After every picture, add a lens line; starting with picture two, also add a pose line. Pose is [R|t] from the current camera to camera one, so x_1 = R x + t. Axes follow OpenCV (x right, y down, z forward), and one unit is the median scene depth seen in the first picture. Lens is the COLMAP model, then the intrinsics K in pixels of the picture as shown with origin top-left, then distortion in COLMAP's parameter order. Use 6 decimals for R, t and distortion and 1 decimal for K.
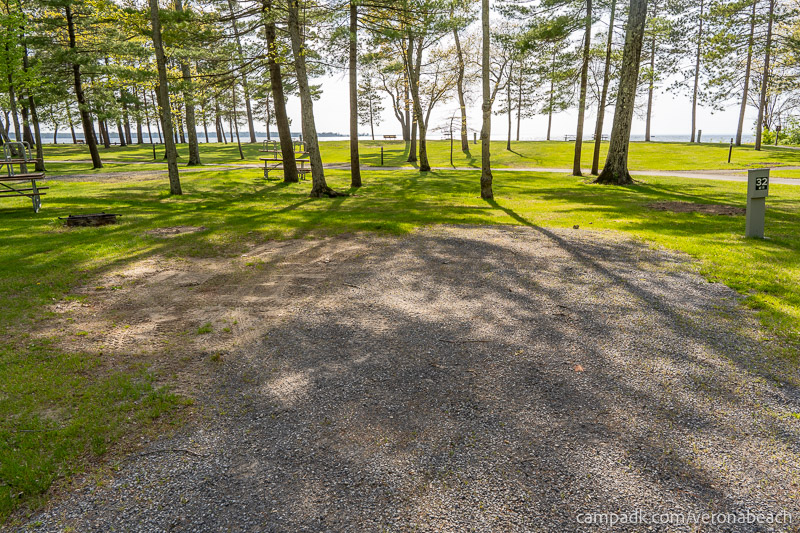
lens RADIAL K [[556.0, 0, 400.0], [0, 556.0, 266.5], [0, 0, 1]] dist [0.005128, 0.007538]
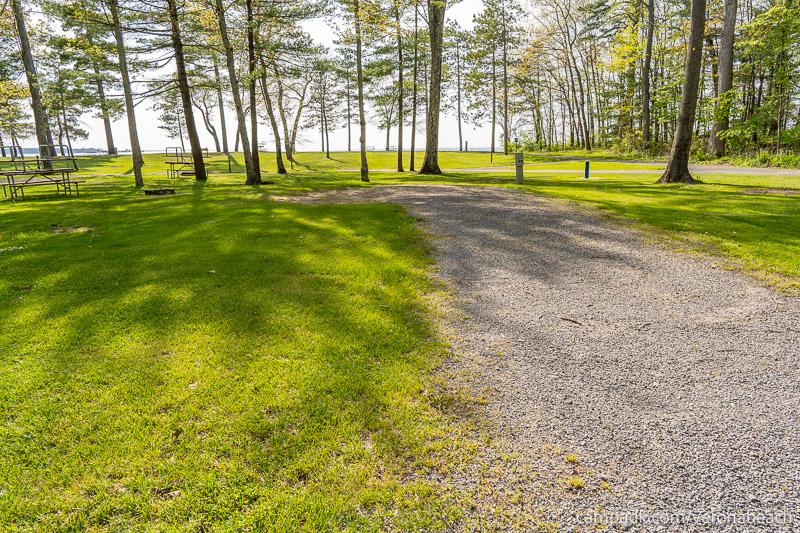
lens RADIAL K [[522.6, 0, 400.0], [0, 522.6, 266.5], [0, 0, 1]] dist [0.000454, 0.000173]
pose [[0.931051, -0.087398, 0.354267, -0.085216], [0.090779, 0.995846, 0.007098, 0.032151], [-0.353415, 0.025551, 0.935117, -0.112646]]
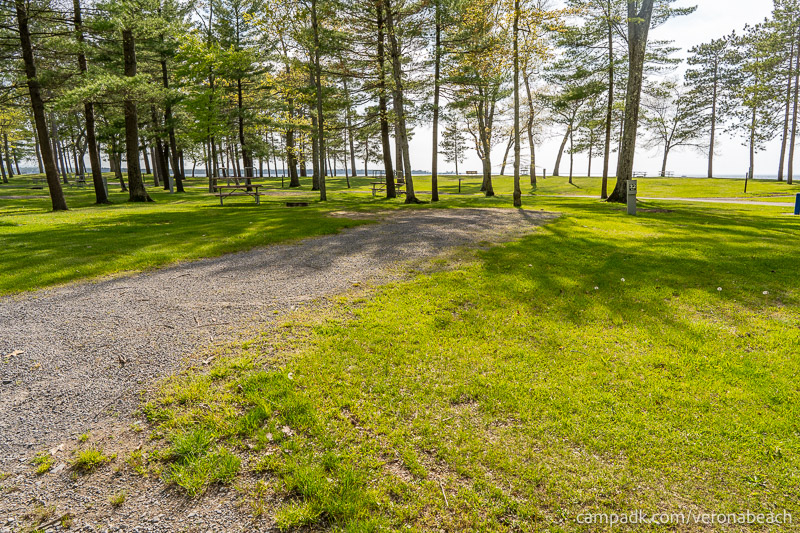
lens RADIAL K [[526.6, 0, 400.0], [0, 526.6, 266.5], [0, 0, 1]] dist [0.001188, 0.000528]
pose [[0.987471, 0.033488, -0.154207, 0.019380], [-0.041886, 0.997792, -0.051535, 0.039722], [0.152141, 0.057349, 0.986694, -0.144435]]
